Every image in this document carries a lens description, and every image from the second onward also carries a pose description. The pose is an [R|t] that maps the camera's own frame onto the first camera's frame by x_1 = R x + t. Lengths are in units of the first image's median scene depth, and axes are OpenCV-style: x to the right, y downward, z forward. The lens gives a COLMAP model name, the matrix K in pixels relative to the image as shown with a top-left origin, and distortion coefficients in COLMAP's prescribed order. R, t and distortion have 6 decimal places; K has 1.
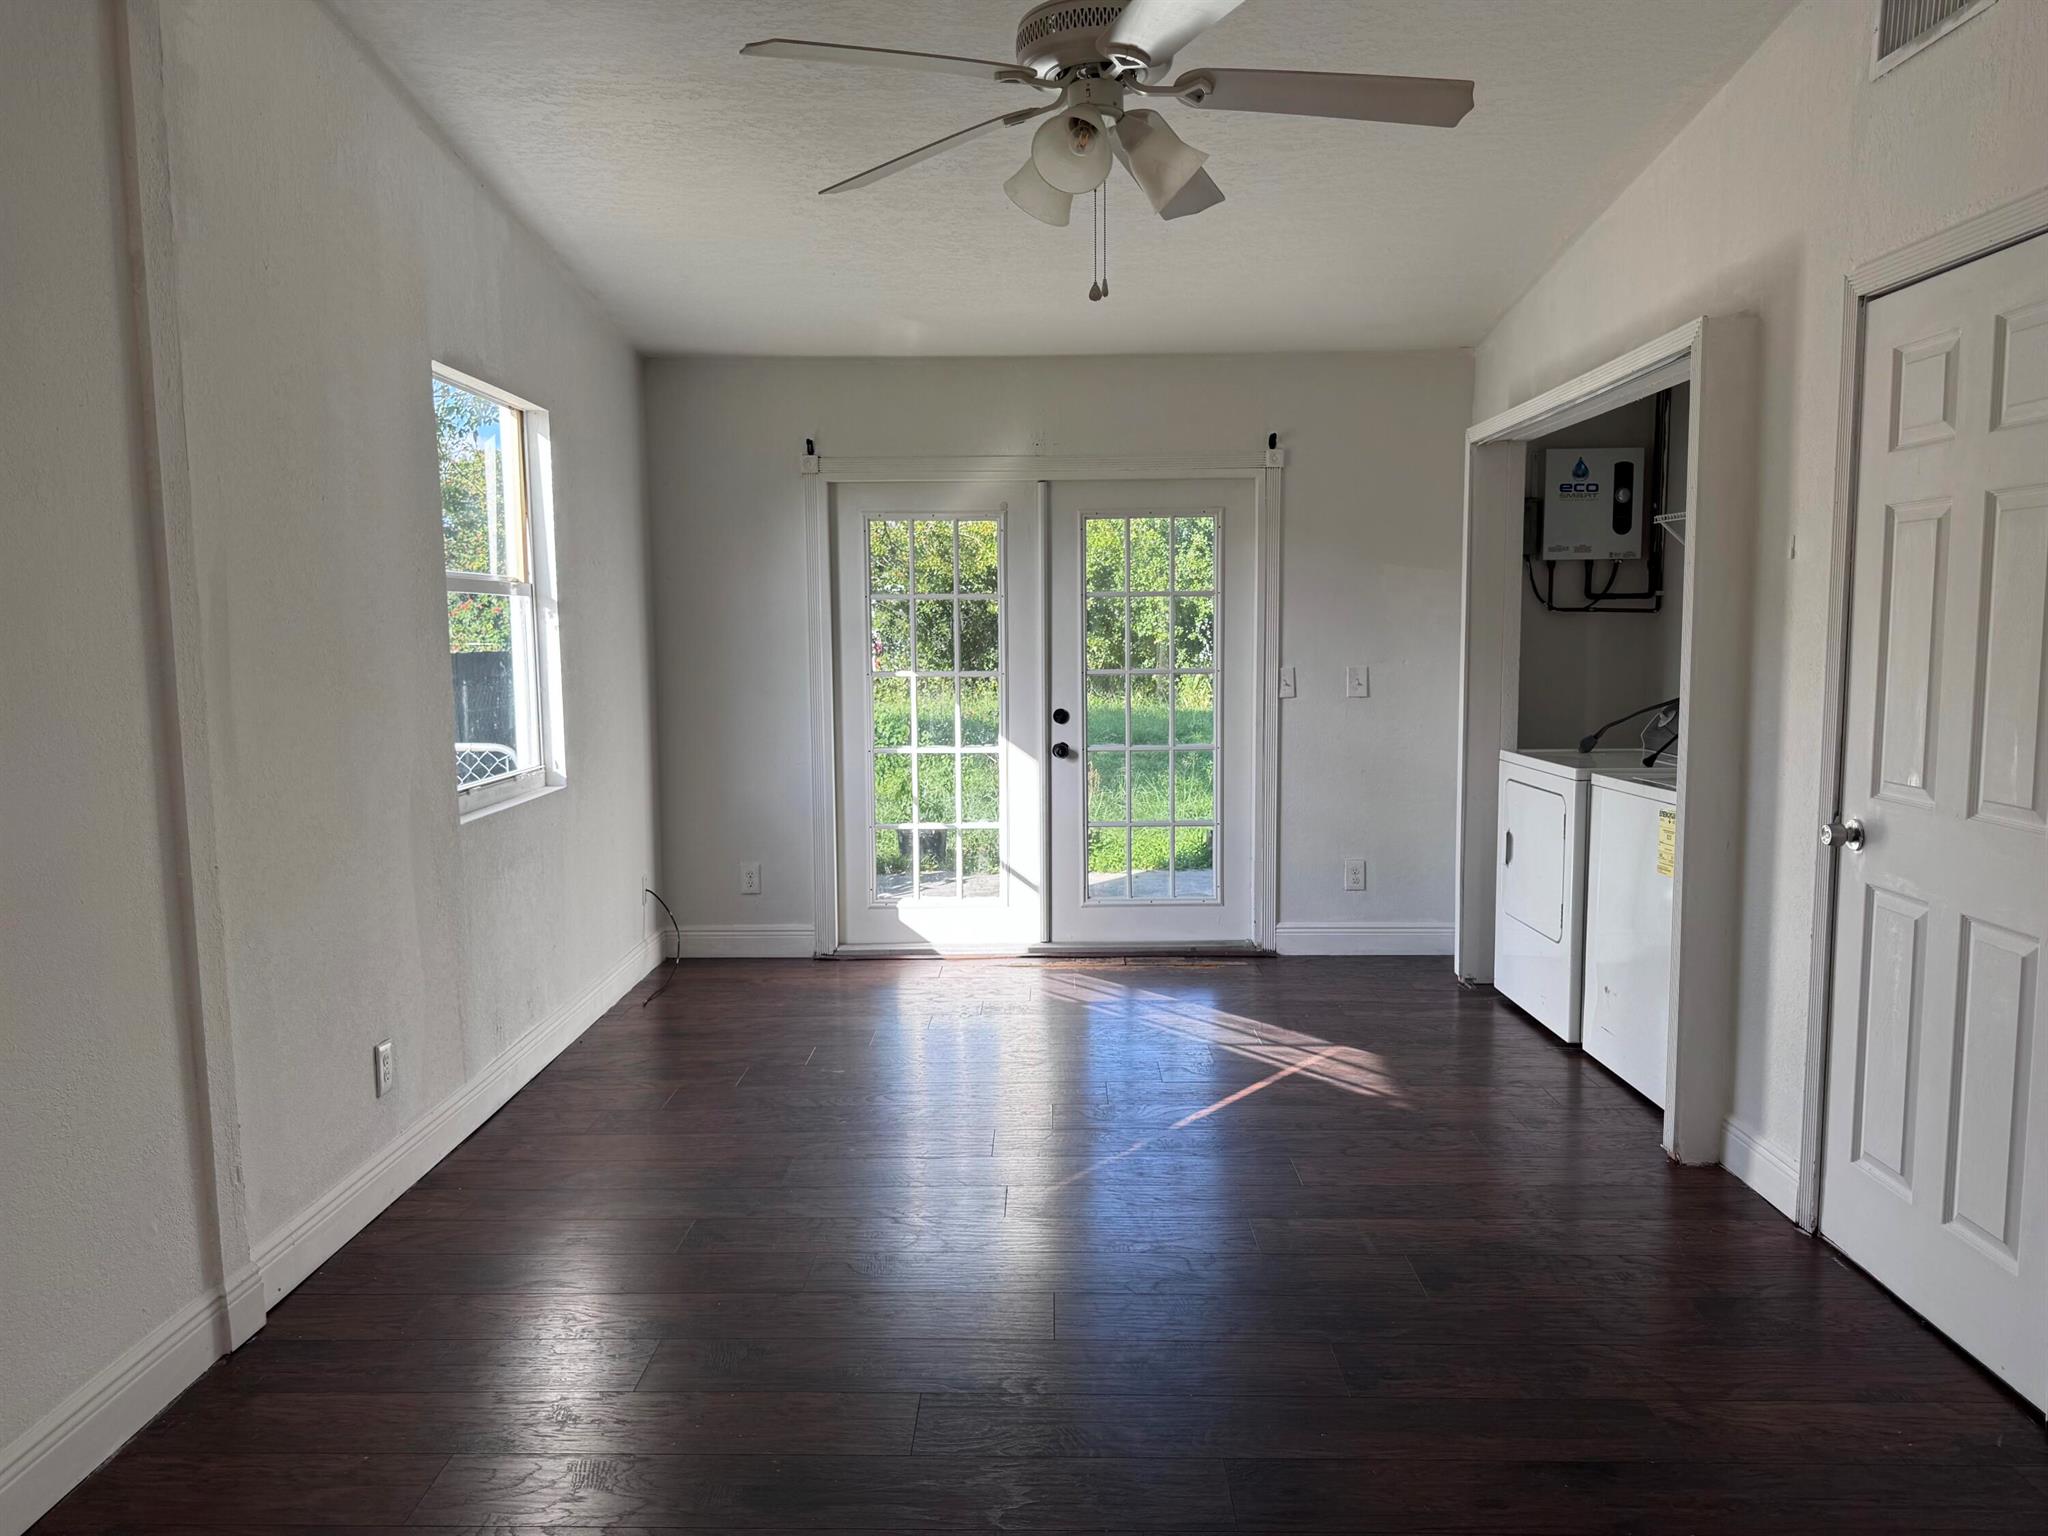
lens RADIAL K [[1425.2, 0, 1021.3], [0, 1425.2, 765.7], [0, 0, 1]] dist [-0.003824, -0.000895]
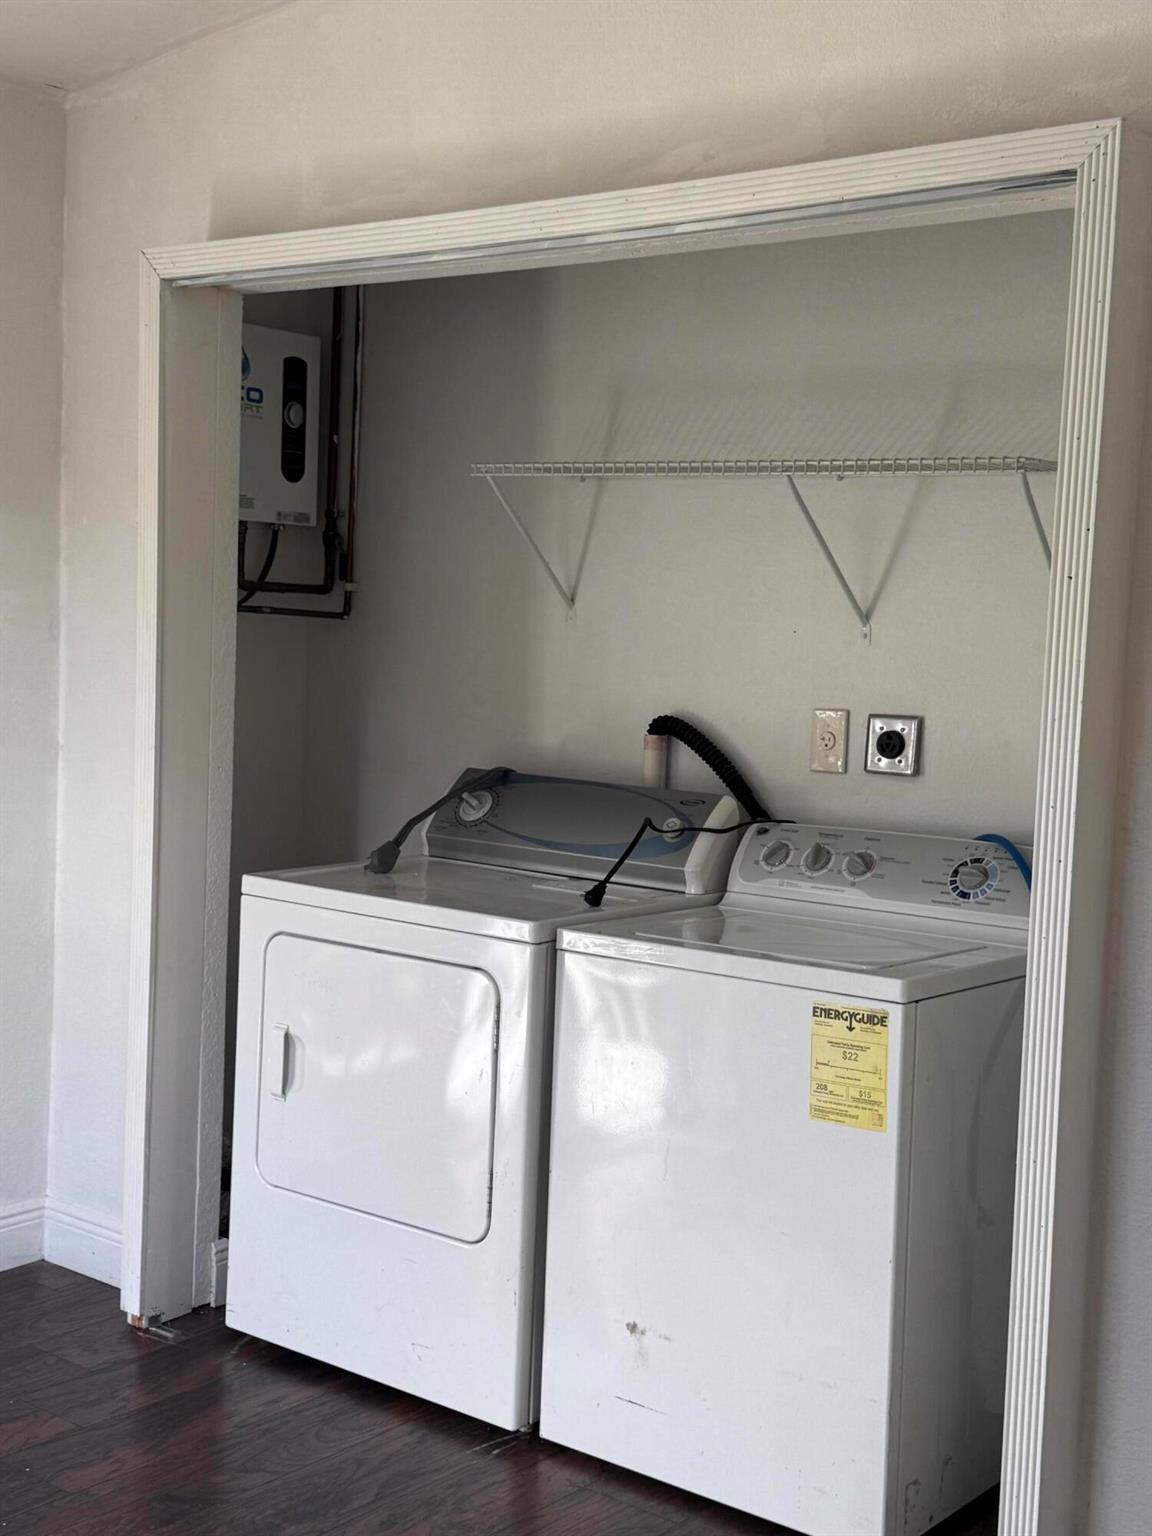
lens RADIAL K [[1935.7, 0, 576.6], [0, 1935.7, 779.3], [0, 0, 1]] dist [0.100115, 0.000000]
pose [[0.607042, -0.035715, 0.793866, -0.146338], [0.033667, 0.999248, 0.019211, -0.052402], [-0.793956, 0.015065, 0.607789, 0.426606]]
